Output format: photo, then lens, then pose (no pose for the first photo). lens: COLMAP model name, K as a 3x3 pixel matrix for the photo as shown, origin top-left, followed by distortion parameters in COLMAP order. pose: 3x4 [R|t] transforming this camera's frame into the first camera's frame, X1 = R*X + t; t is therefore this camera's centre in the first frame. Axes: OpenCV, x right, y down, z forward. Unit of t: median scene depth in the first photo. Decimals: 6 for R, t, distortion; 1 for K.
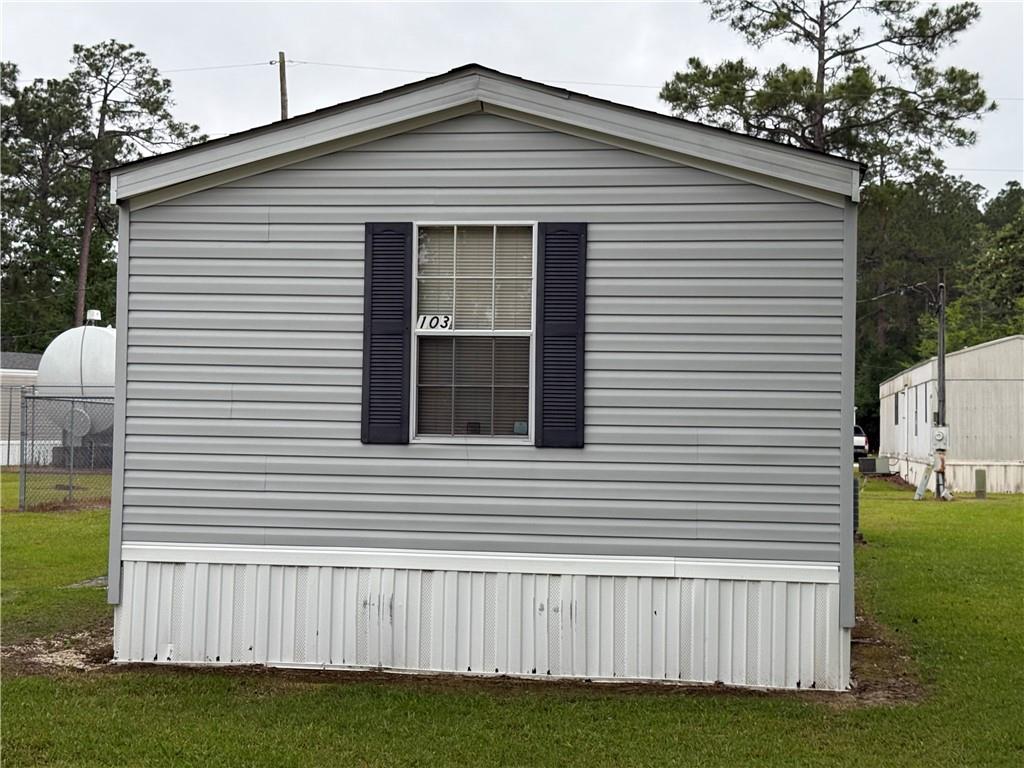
lens RADIAL K [[1608.2, 0, 511.9], [0, 1608.2, 390.3], [0, 0, 1]] dist [0.111023, 0.148771]
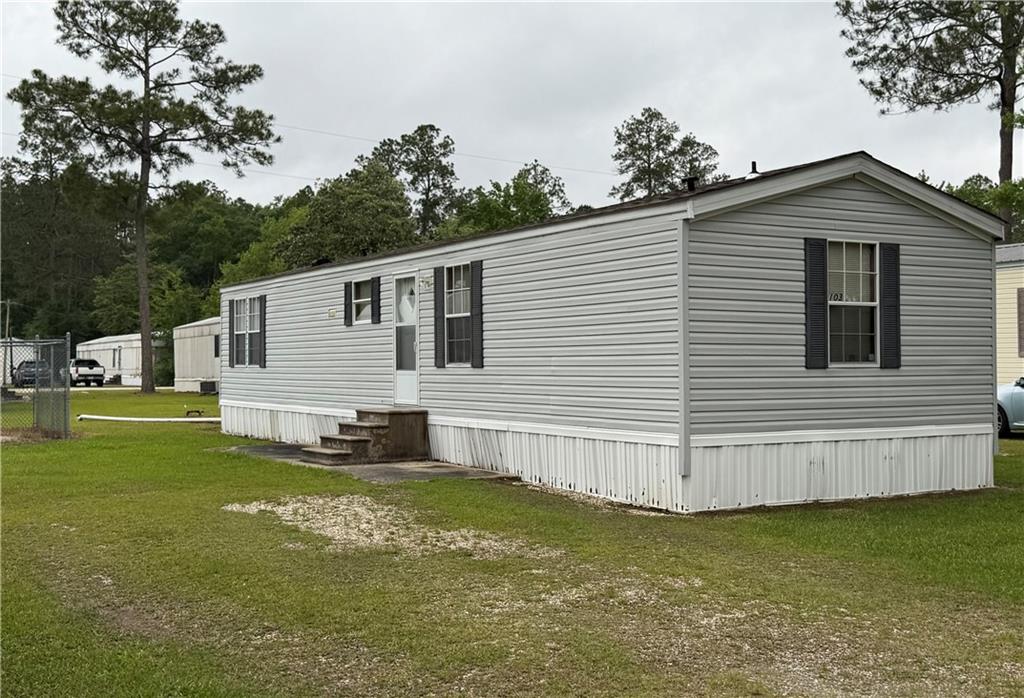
lens RADIAL K [[1164.4, 0, 512.0], [0, 1164.4, 349.0], [0, 0, 1]] dist [0.107522, -0.001854]
pose [[0.763989, -0.012784, 0.645102, -1.127776], [0.002669, 0.999858, 0.016653, -0.008939], [-0.645223, -0.011001, 0.763915, 0.261787]]
